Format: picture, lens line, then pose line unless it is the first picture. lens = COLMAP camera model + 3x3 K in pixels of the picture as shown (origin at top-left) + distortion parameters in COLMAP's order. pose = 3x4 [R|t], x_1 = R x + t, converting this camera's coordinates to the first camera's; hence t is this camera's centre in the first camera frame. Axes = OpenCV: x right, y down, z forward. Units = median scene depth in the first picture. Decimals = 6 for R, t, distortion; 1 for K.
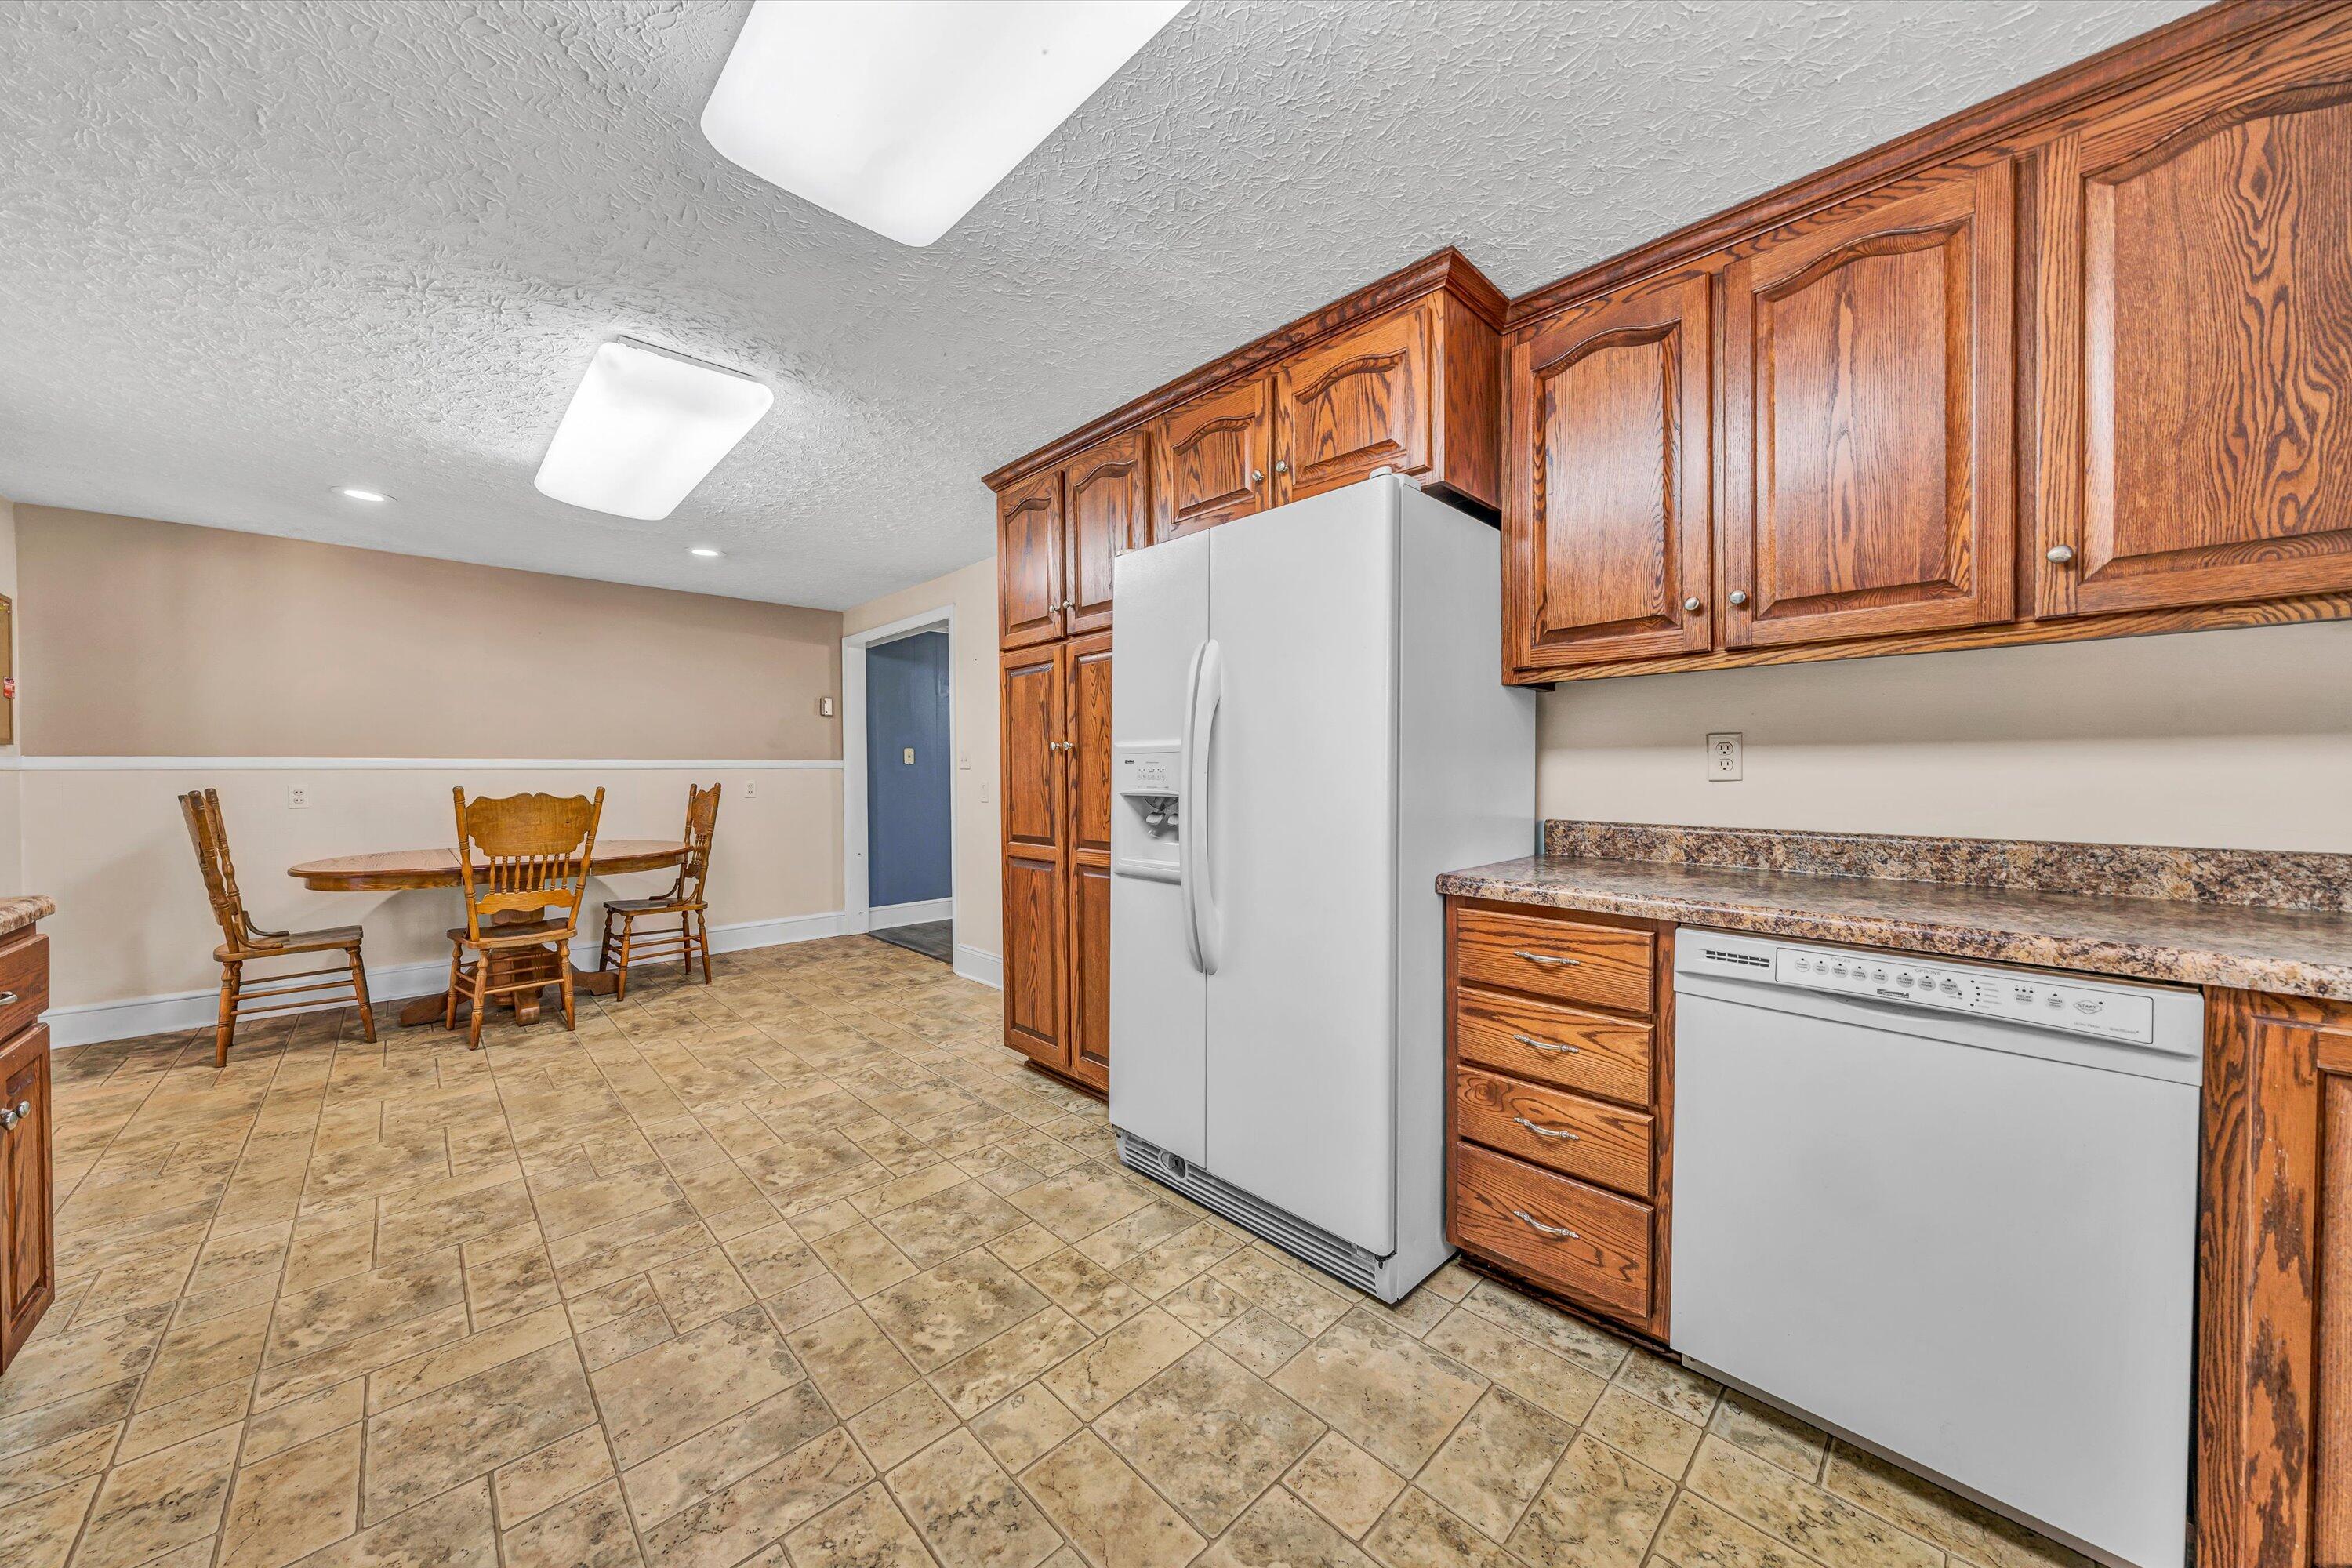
lens RADIAL K [[838.5, 0, 1195.6], [0, 838.5, 794.7], [0, 0, 1]] dist [-0.030334, 0.006082]
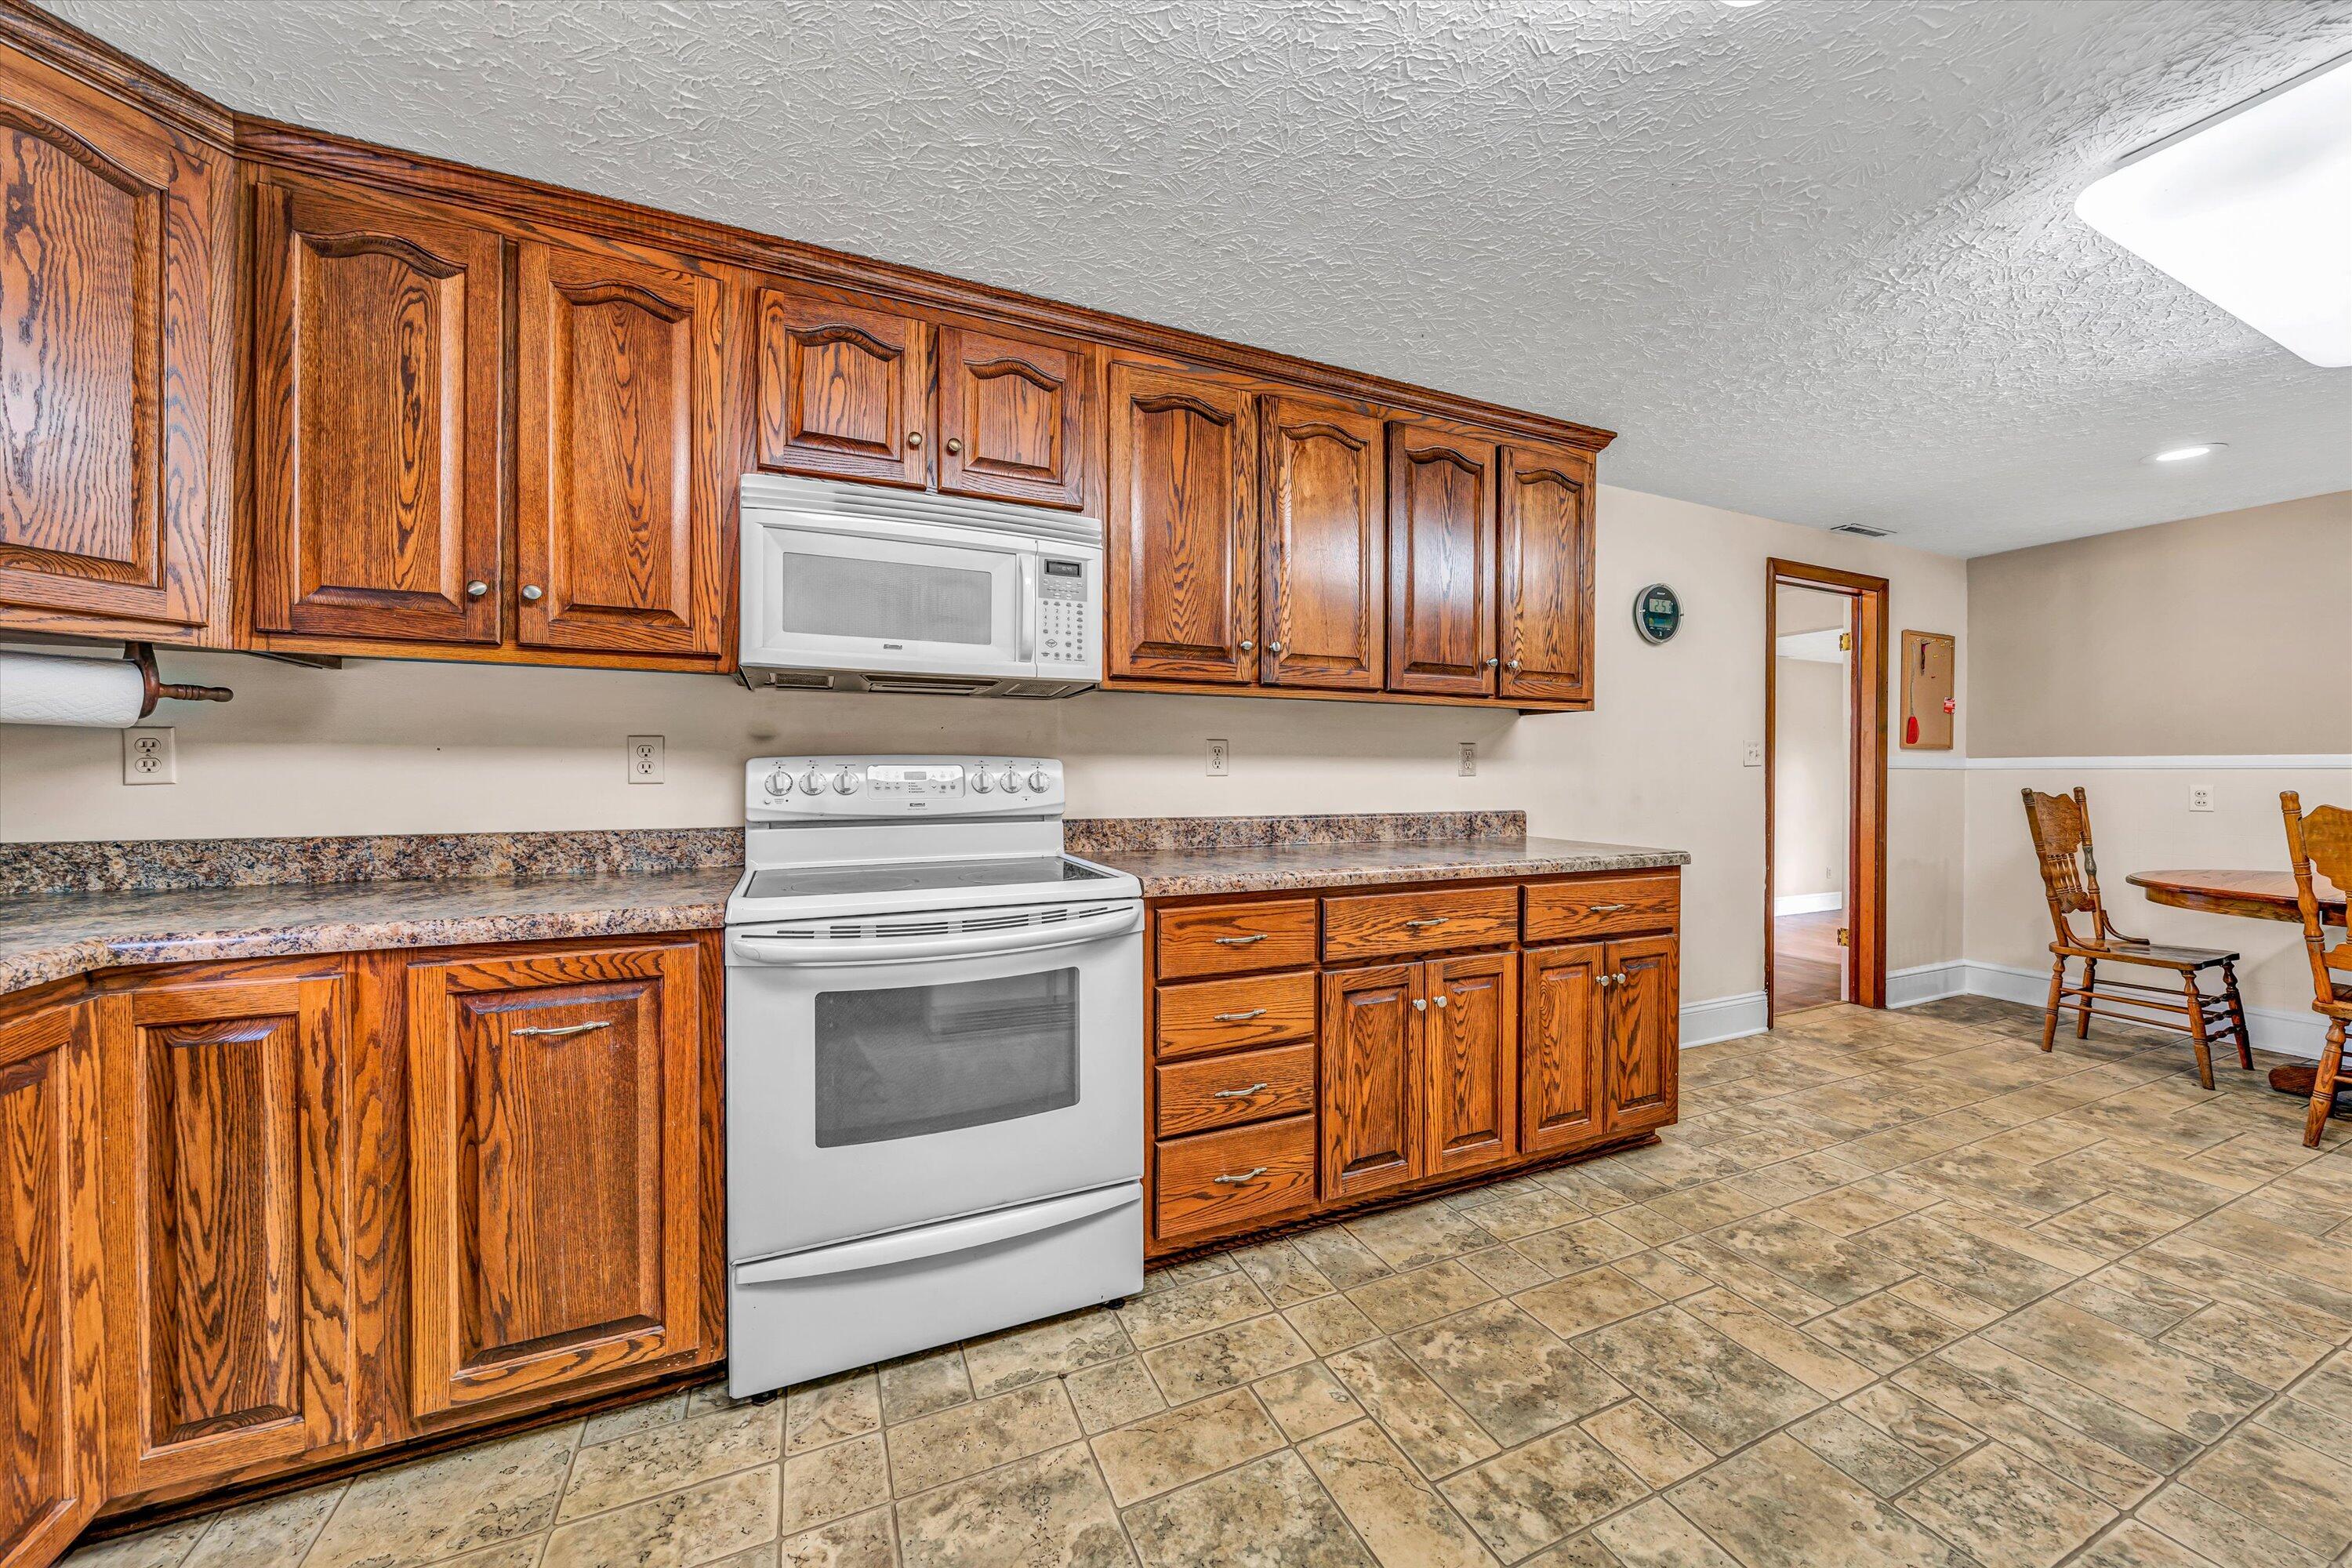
lens RADIAL K [[789.5, 0, 1195.8], [0, 789.5, 785.1], [0, 0, 1]] dist [0.000859, 0.000185]
pose [[-0.350826, 0.016365, -0.936298, 0.195531], [-0.024335, 0.999350, 0.026586, -0.013862], [0.936124, 0.032112, -0.350200, 0.429631]]
